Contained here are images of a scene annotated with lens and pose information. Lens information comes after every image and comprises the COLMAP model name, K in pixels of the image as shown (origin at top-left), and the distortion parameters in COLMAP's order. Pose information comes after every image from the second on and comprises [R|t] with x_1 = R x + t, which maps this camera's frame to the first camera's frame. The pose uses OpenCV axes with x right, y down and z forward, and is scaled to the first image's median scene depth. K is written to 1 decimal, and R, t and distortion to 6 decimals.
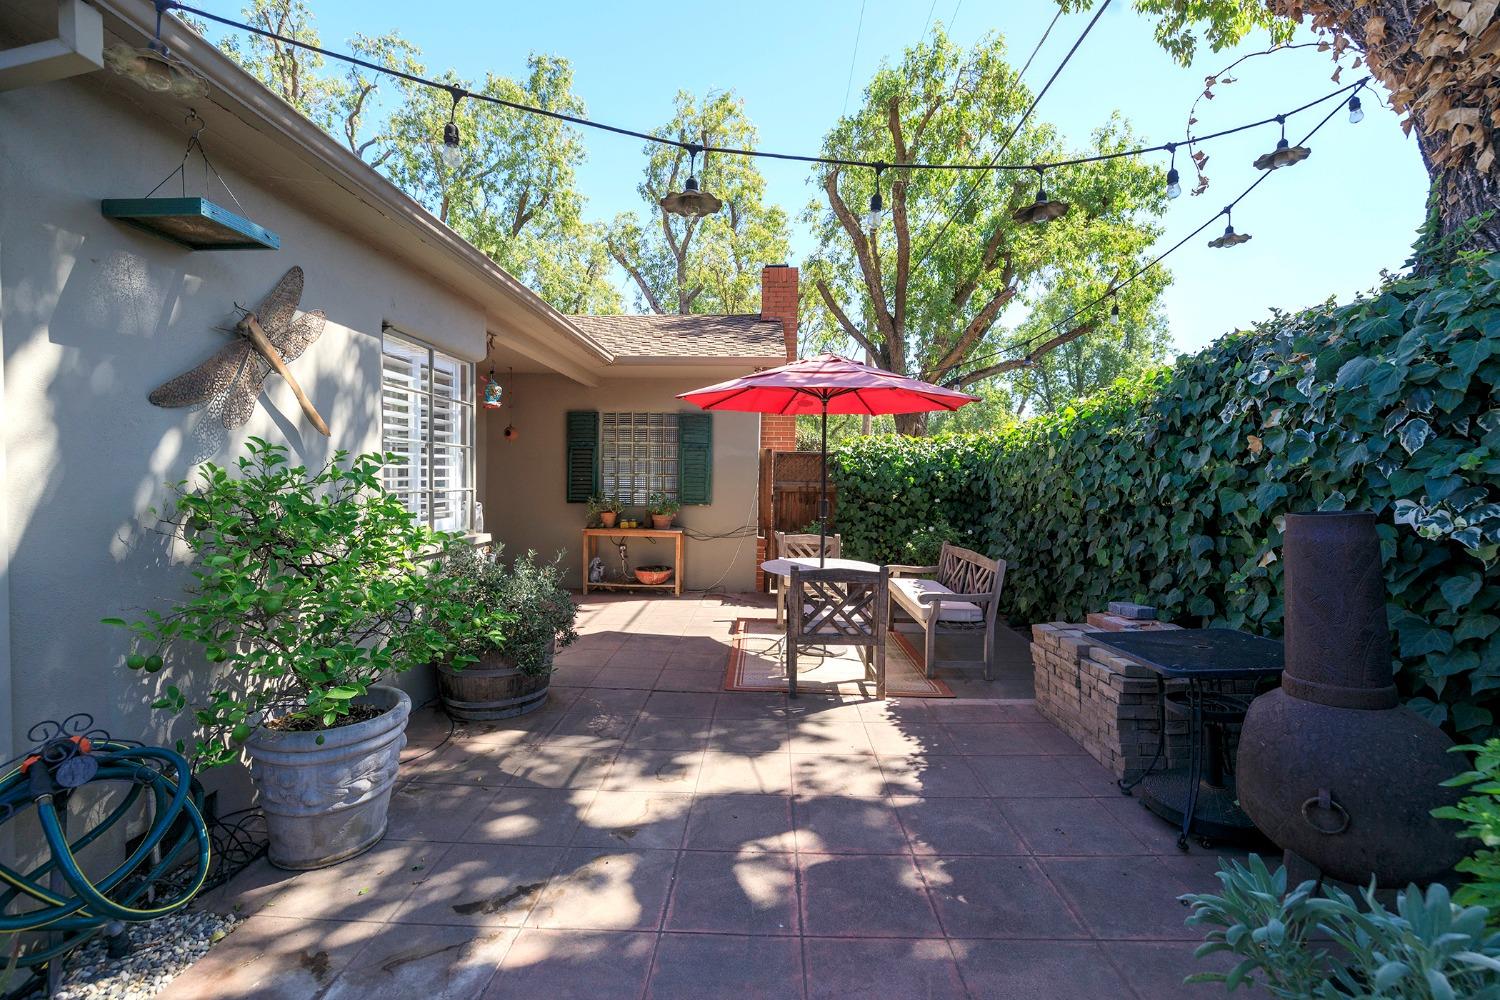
lens RADIAL K [[630.7, 0, 747.8], [0, 630.7, 494.4], [0, 0, 1]] dist [0.000166, -0.000034]
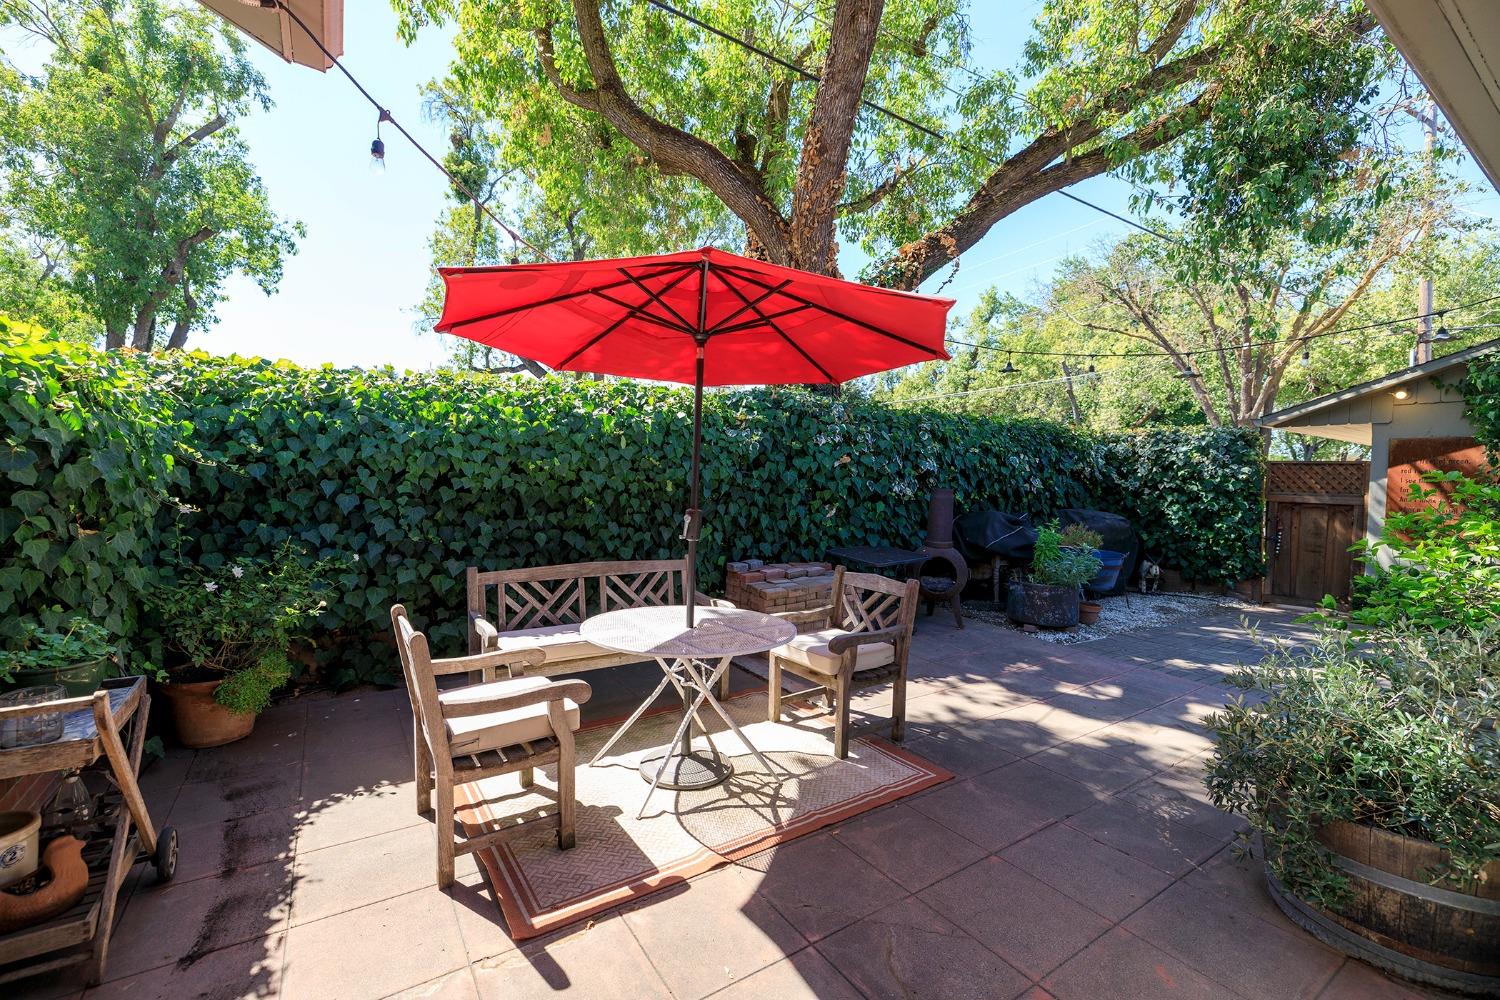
lens RADIAL K [[630.7, 0, 731.7], [0, 630.7, 492.9], [0, 0, 1]] dist [0.000166, -0.000034]
pose [[-0.572557, -0.046212, 0.818561, -0.638408], [-0.005840, 0.998615, 0.052291, -0.064505], [-0.819844, 0.025159, -0.572034, 2.226235]]
